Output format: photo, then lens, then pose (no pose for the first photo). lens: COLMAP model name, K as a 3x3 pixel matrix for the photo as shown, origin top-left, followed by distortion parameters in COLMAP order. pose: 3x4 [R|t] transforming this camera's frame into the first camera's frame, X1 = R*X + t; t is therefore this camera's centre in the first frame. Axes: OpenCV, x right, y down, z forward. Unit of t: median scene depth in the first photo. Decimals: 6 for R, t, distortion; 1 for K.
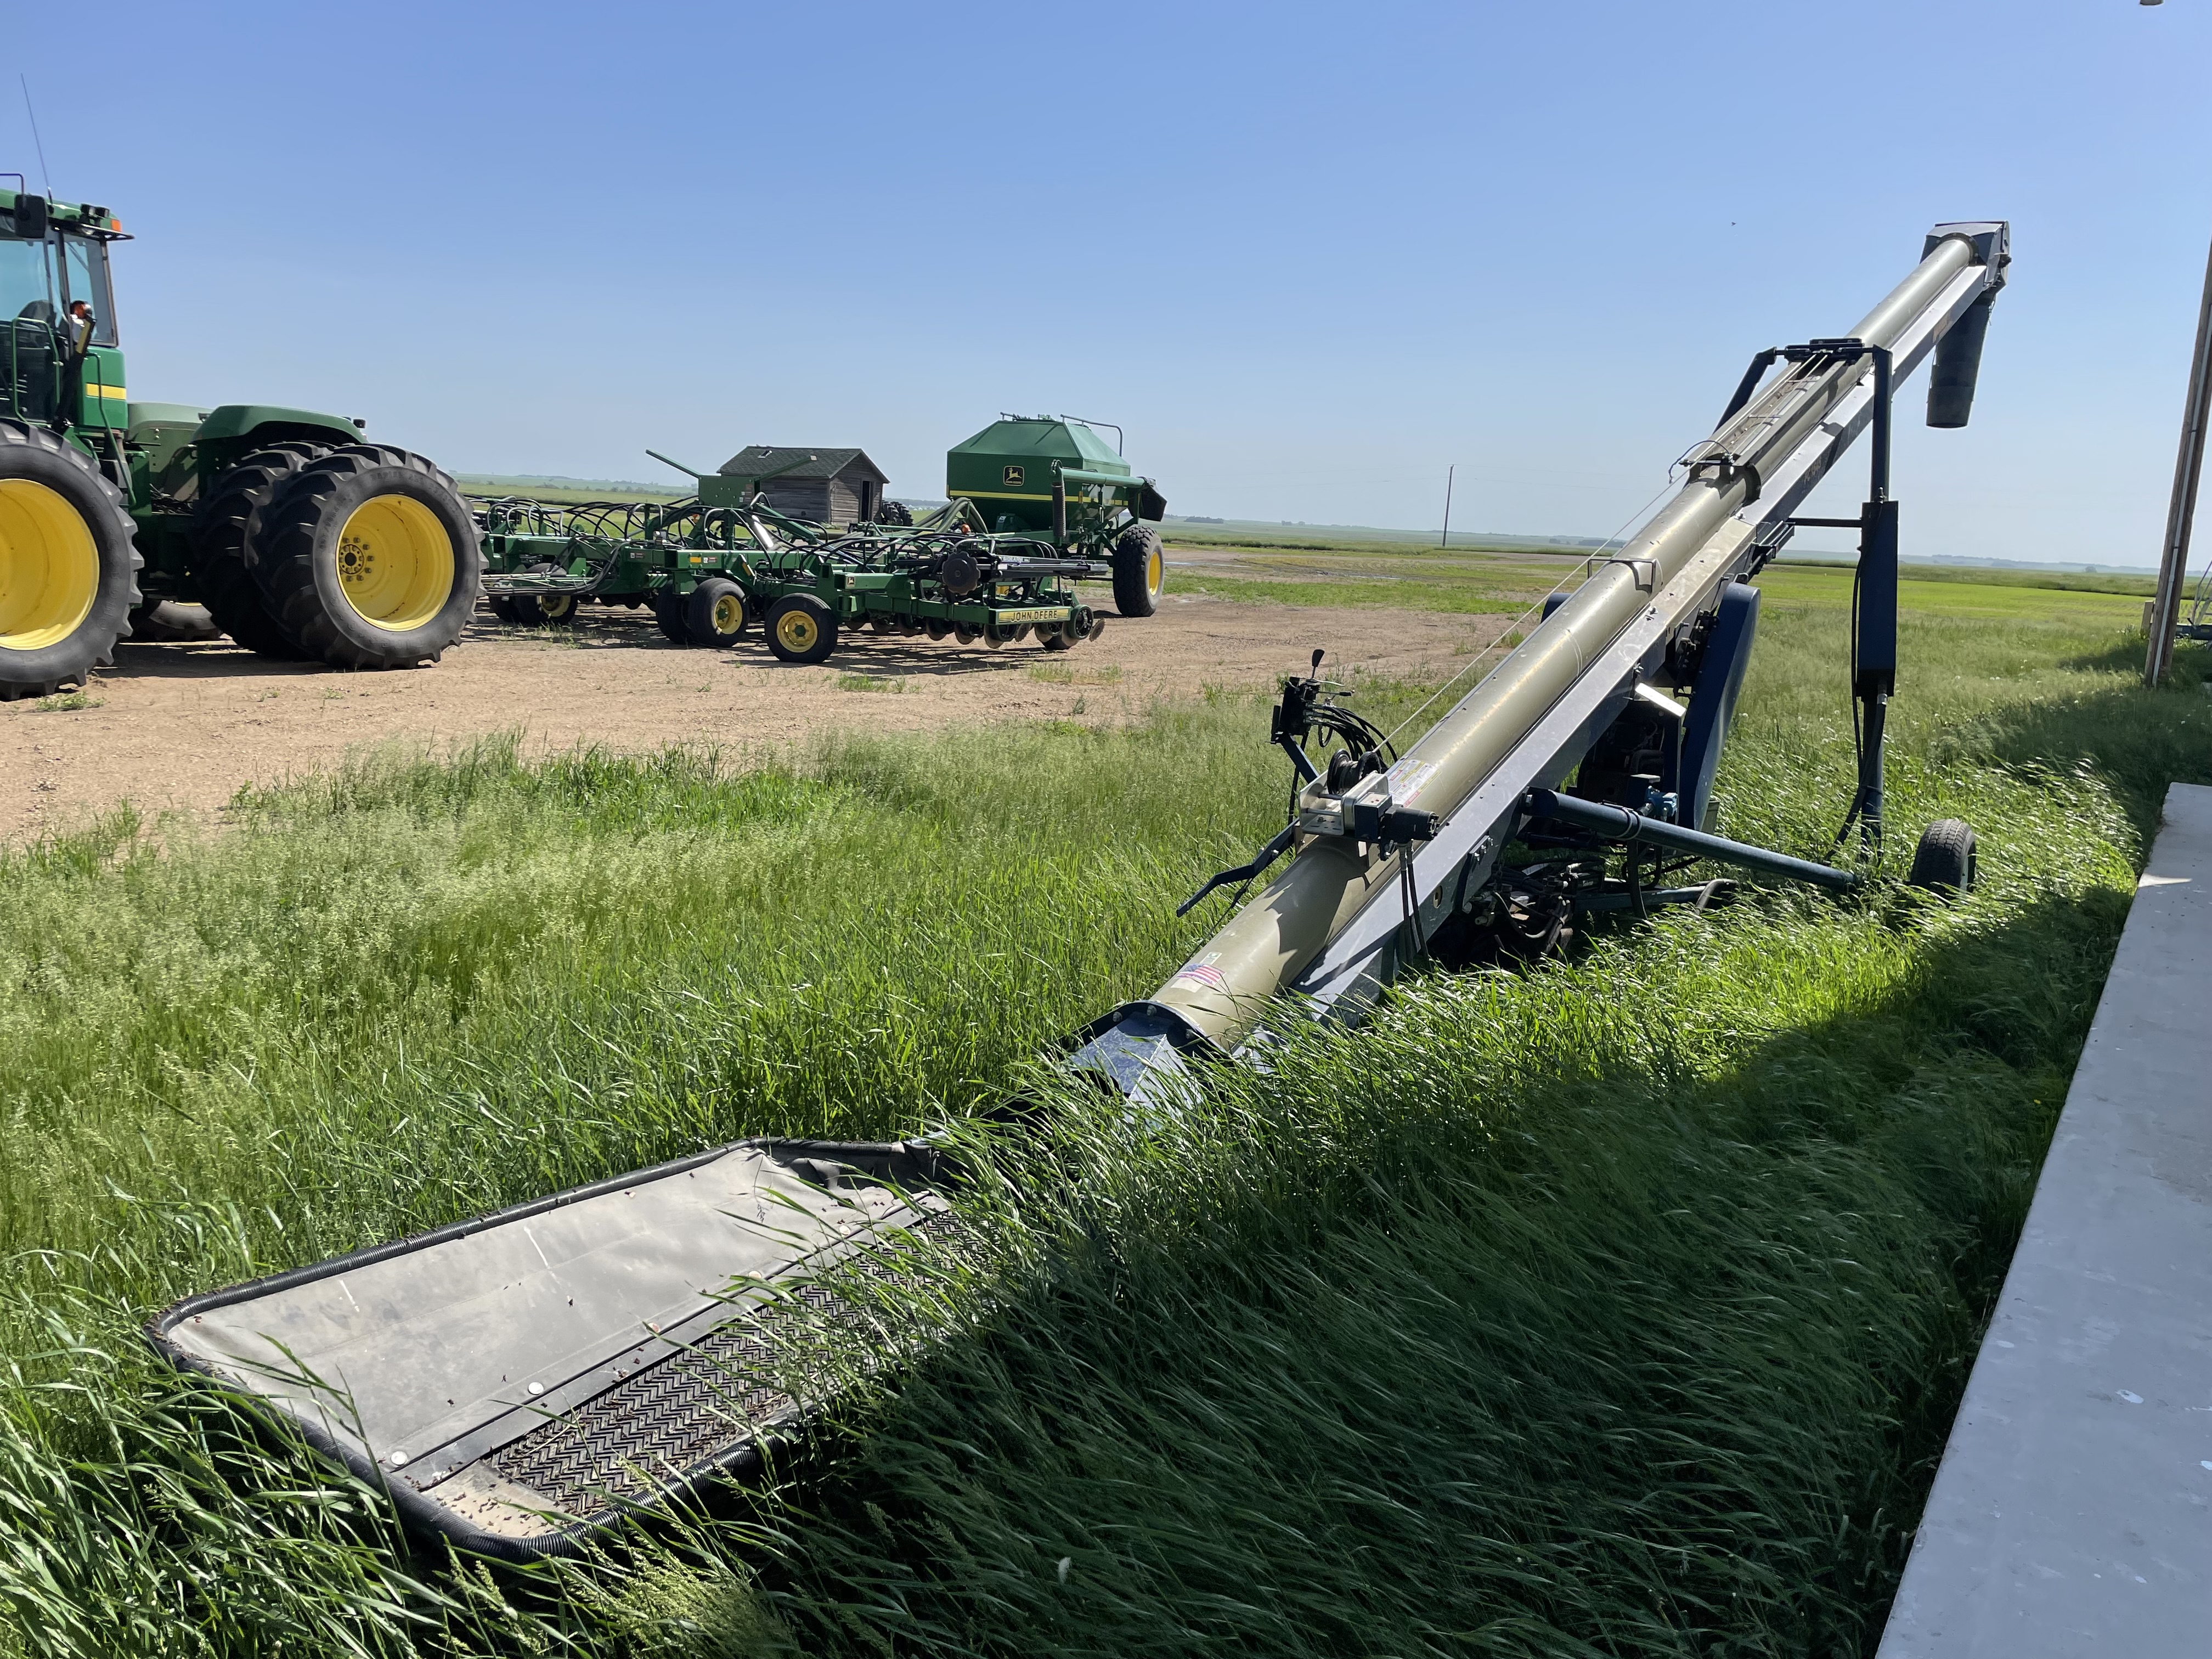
lens RADIAL K [[1674.7, 0, 1111.5], [0, 1674.7, 826.2], [0, 0, 1]] dist [0.063234, -0.078458]
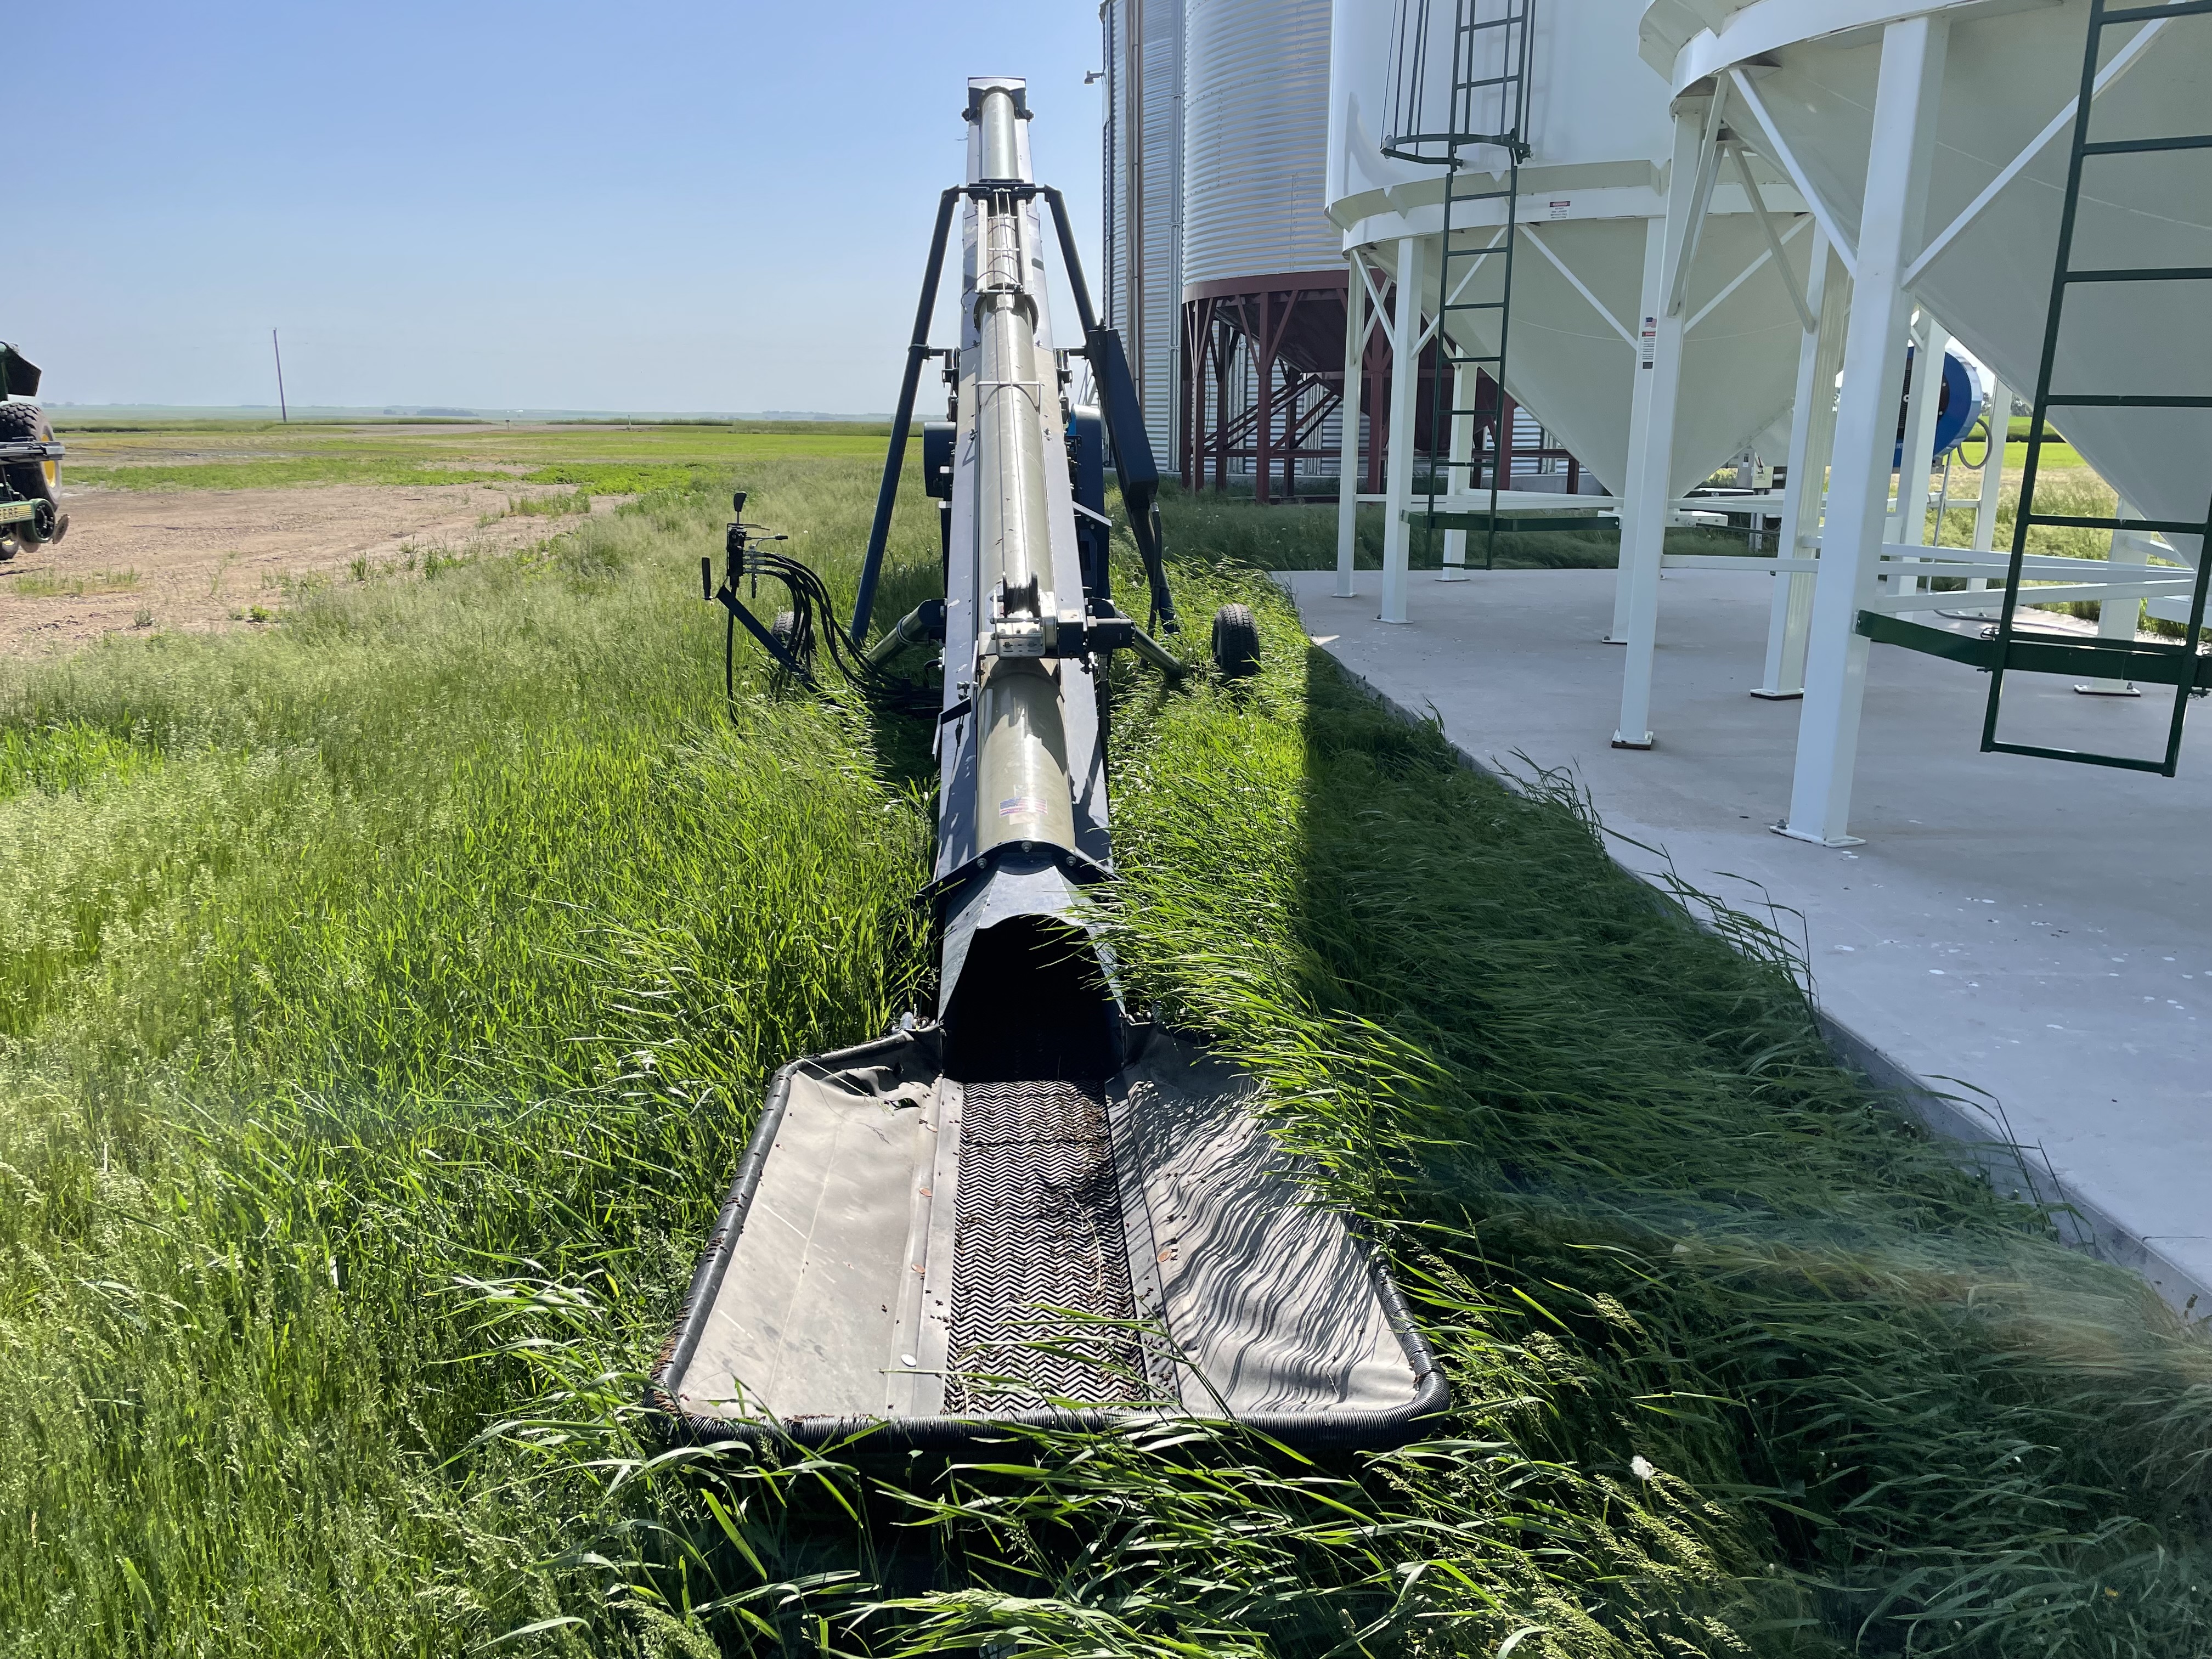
lens RADIAL K [[1674.7, 0, 1109.5], [0, 1674.7, 839.5], [0, 0, 1]] dist [0.063234, -0.078458]
pose [[0.805287, -0.191120, 0.561237, -0.275238], [0.143322, 0.981296, 0.128519, -0.006351], [-0.575302, -0.023057, 0.817616, 0.106818]]
